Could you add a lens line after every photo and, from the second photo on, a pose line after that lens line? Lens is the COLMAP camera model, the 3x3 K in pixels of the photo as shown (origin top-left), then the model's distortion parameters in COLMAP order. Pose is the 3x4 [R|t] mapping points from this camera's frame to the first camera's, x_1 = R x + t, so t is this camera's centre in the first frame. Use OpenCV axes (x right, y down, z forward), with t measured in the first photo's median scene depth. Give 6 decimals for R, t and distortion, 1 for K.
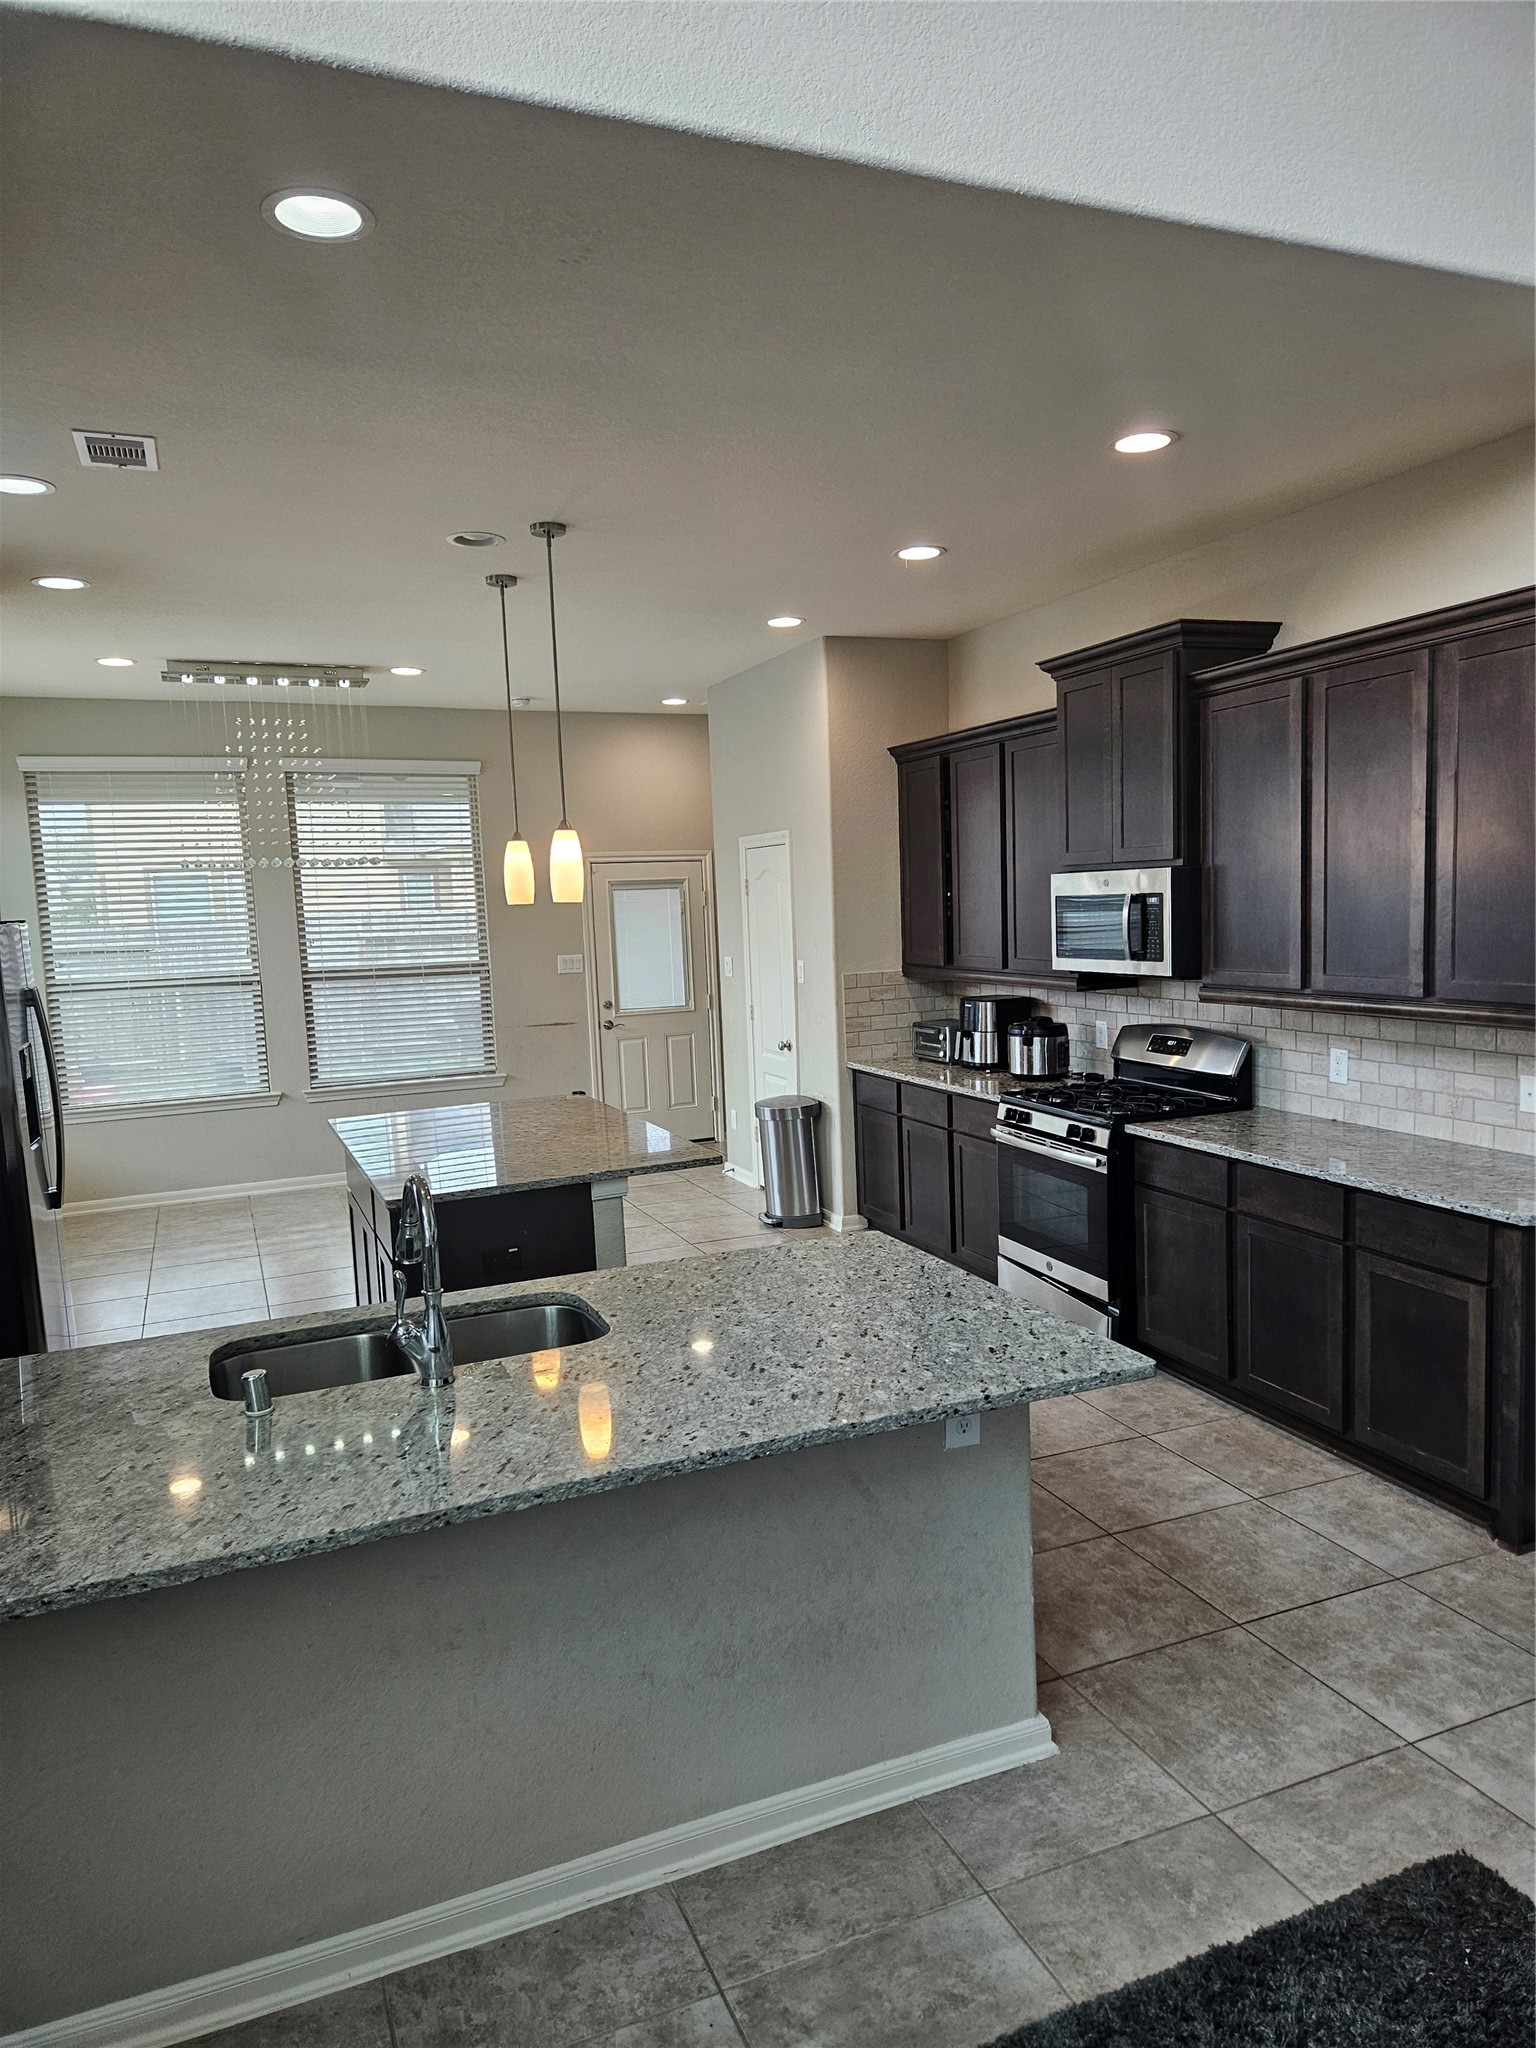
lens RADIAL K [[1386.1, 0, 797.9], [0, 1386.1, 1032.5], [0, 0, 1]] dist [0.070623, -0.051233]
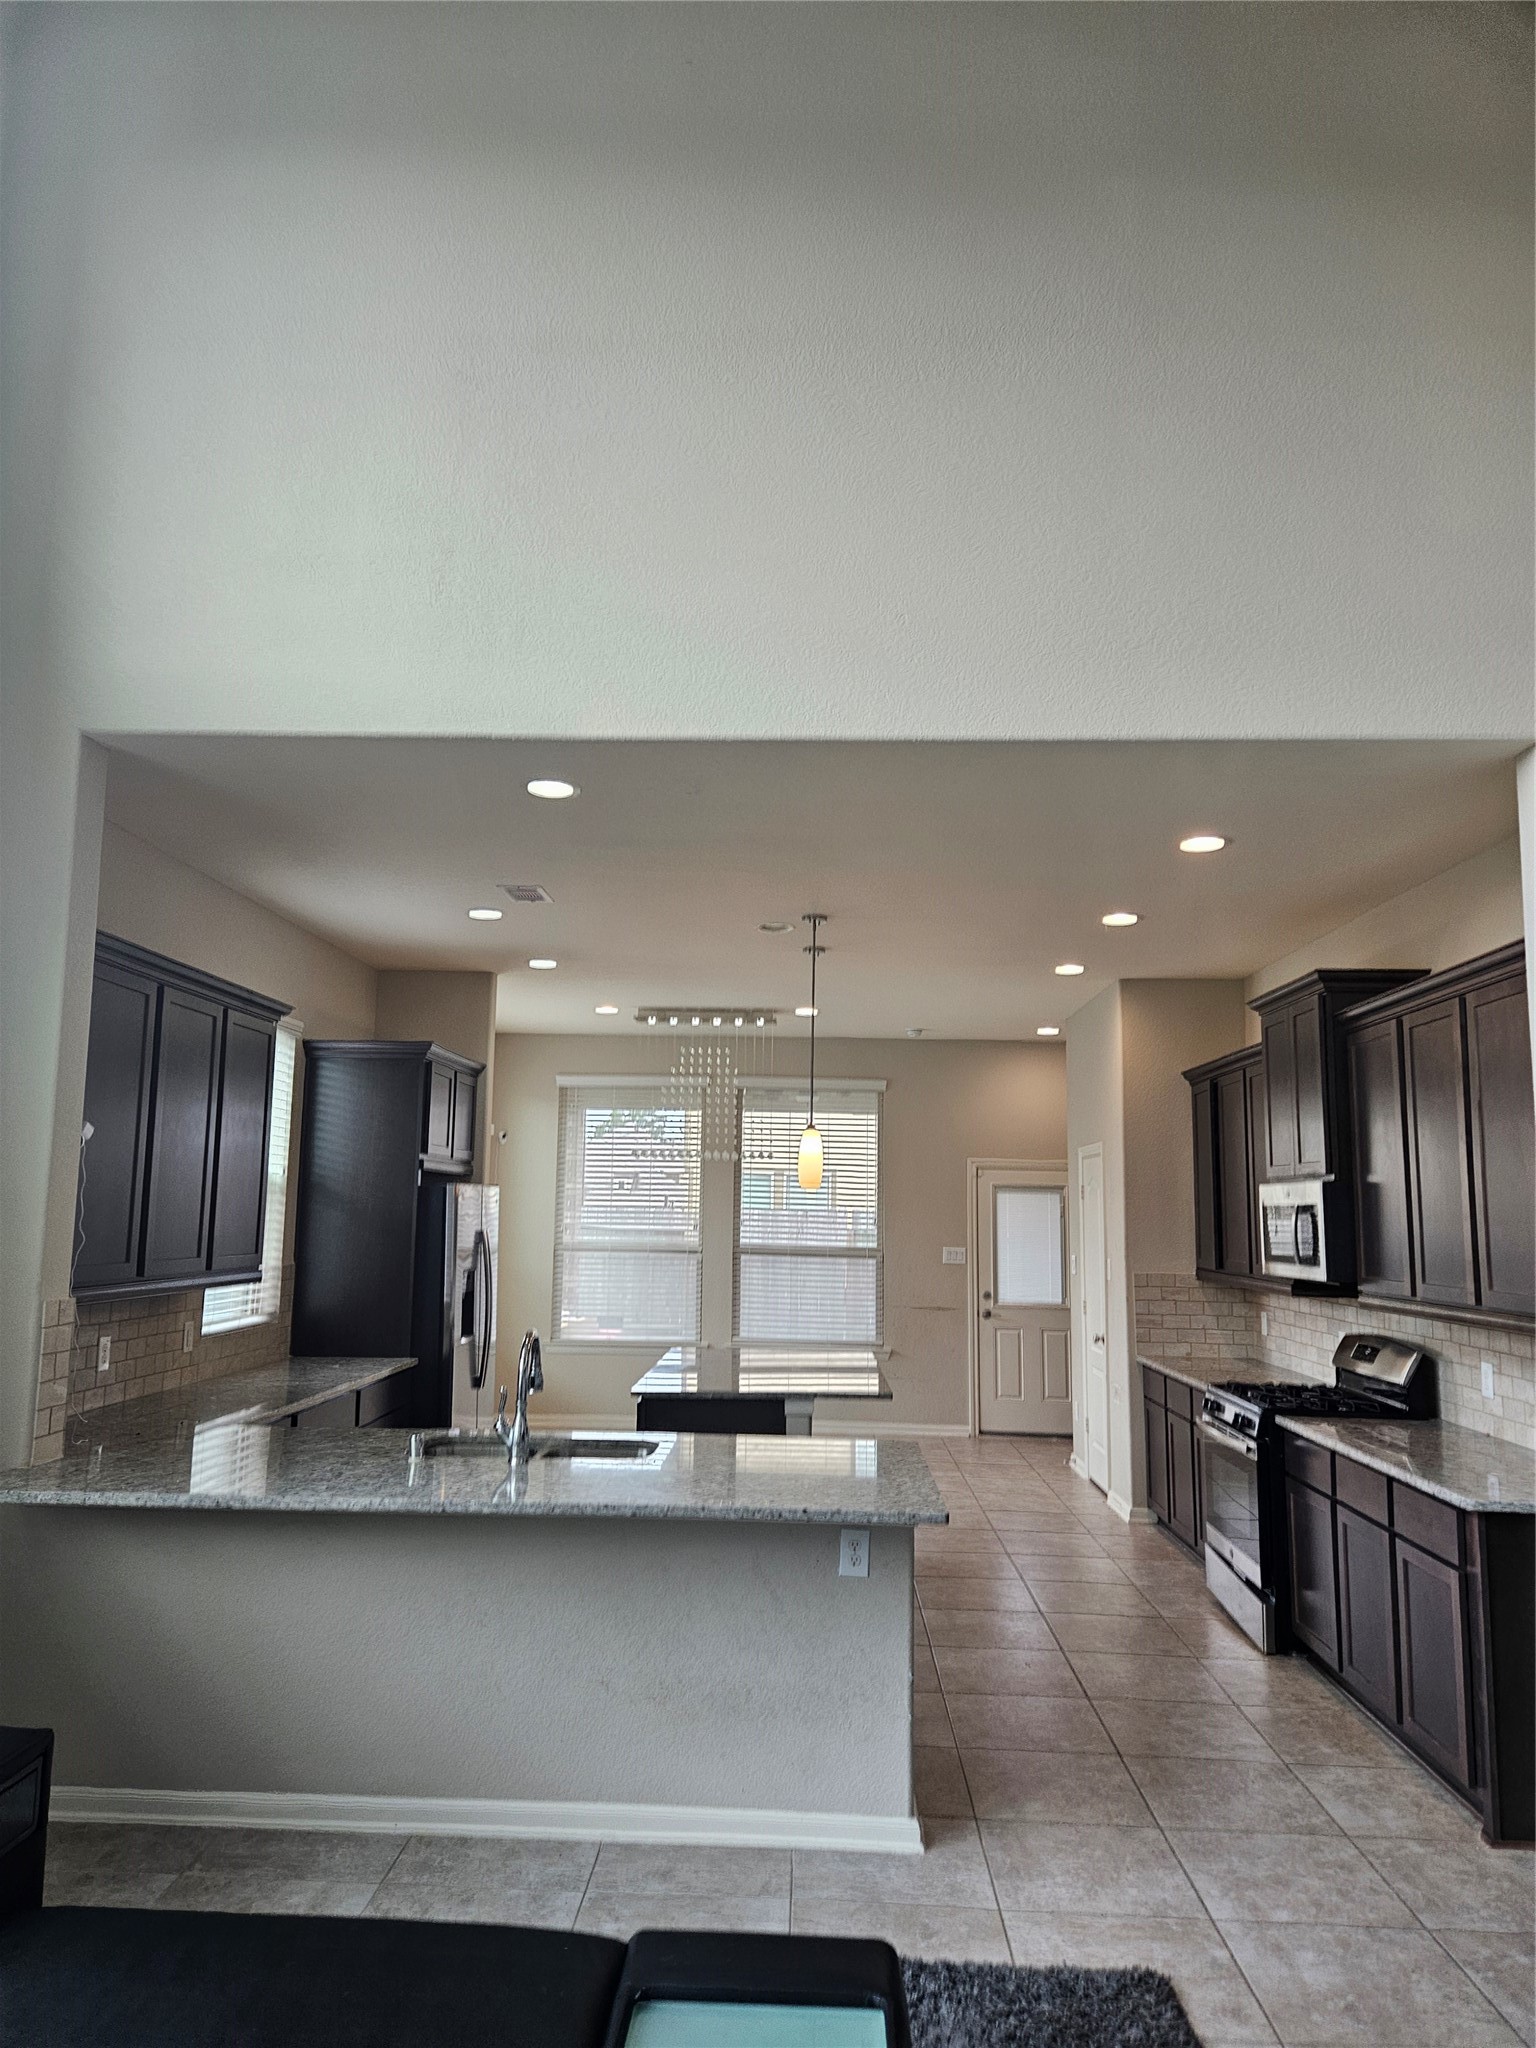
lens RADIAL K [[1386.1, 0, 759.4], [0, 1386.1, 1024.5], [0, 0, 1]] dist [0.070623, -0.051233]
pose [[0.902058, -0.005539, -0.431579, 0.322219], [-0.093908, 0.973445, -0.208773, 0.033234], [0.421275, 0.228854, 0.877584, -0.188106]]
